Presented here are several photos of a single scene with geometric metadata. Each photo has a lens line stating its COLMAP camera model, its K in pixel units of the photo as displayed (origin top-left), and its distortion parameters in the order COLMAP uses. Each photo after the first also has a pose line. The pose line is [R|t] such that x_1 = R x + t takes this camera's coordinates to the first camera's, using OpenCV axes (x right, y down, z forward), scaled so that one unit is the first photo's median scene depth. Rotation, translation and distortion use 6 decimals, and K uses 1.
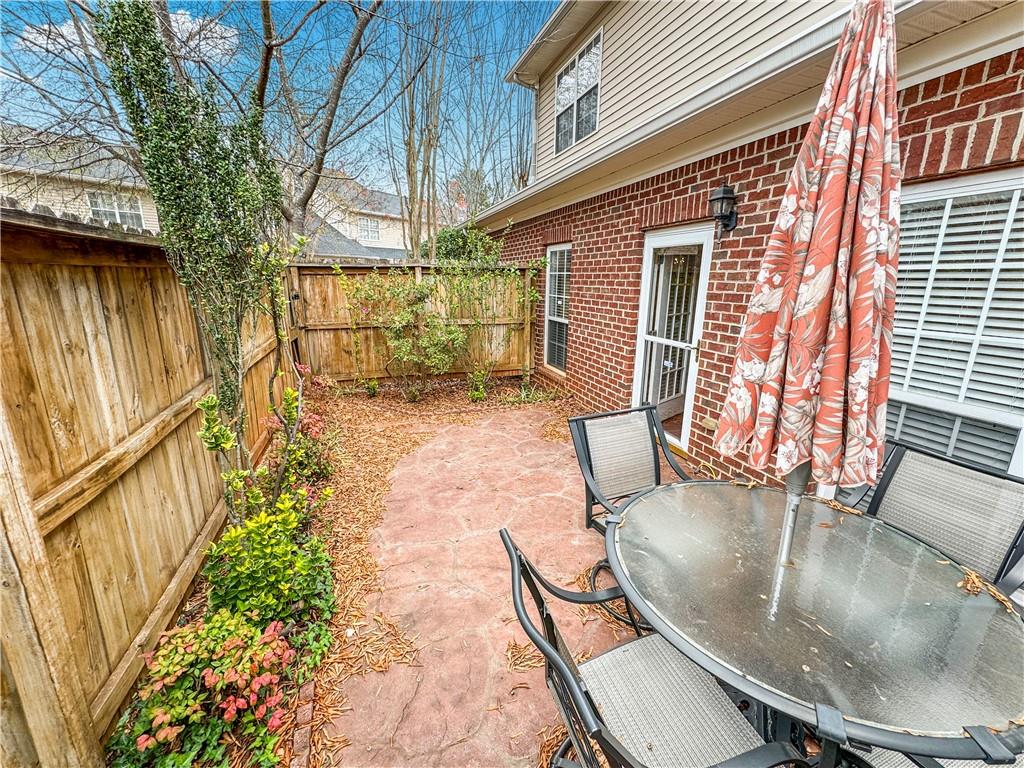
lens RADIAL K [[404.0, 0, 512.0], [0, 404.0, 384.0], [0, 0, 1]] dist [-0.001677, 0.000166]
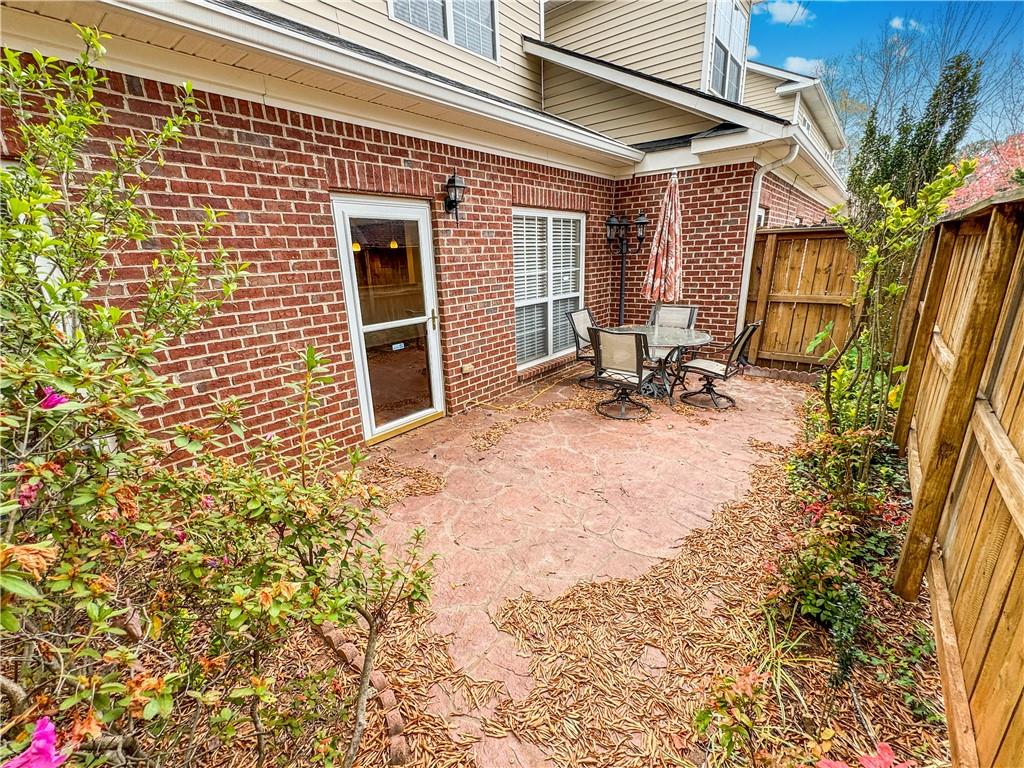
lens RADIAL K [[404.0, 0, 512.0], [0, 404.0, 384.0], [0, 0, 1]] dist [-0.001677, 0.000166]
pose [[-0.488117, -0.253163, 0.835255, -0.614314], [0.256896, 0.872936, 0.414713, -0.330521], [-0.834114, 0.417002, -0.361058, 1.285215]]
